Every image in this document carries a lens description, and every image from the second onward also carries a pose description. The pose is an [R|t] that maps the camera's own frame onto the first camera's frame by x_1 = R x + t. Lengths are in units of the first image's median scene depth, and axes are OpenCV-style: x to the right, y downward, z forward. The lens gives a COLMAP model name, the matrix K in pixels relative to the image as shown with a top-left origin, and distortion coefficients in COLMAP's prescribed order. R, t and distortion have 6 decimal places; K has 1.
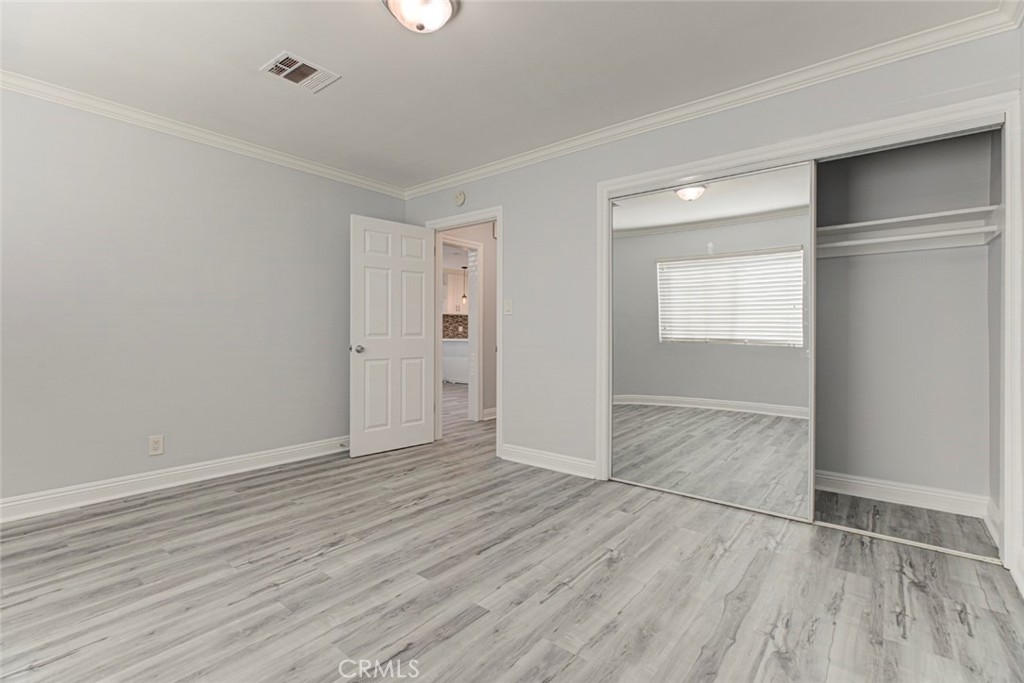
lens RADIAL K [[473.6, 0, 516.8], [0, 473.6, 337.0], [0, 0, 1]] dist [-0.001579, -0.000004]
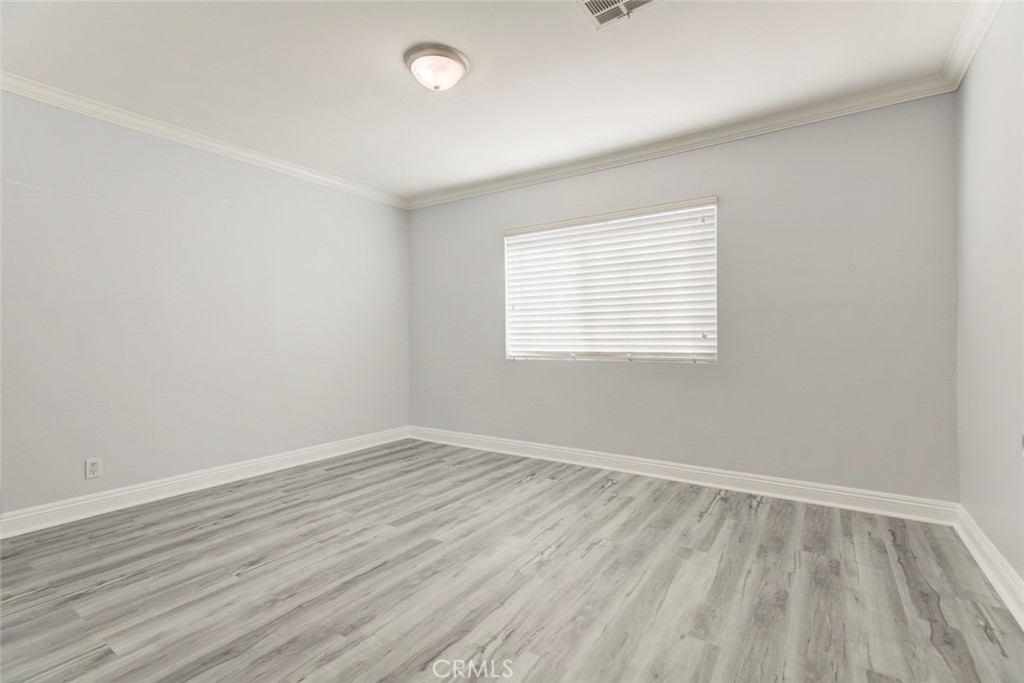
lens RADIAL K [[473.6, 0, 511.4], [0, 473.6, 338.3], [0, 0, 1]] dist [-0.001579, -0.000004]
pose [[-0.996971, 0.003695, -0.077686, -0.262199], [0.002919, 0.999945, 0.010110, -0.017611], [0.077719, 0.009853, -0.996927, 1.961244]]
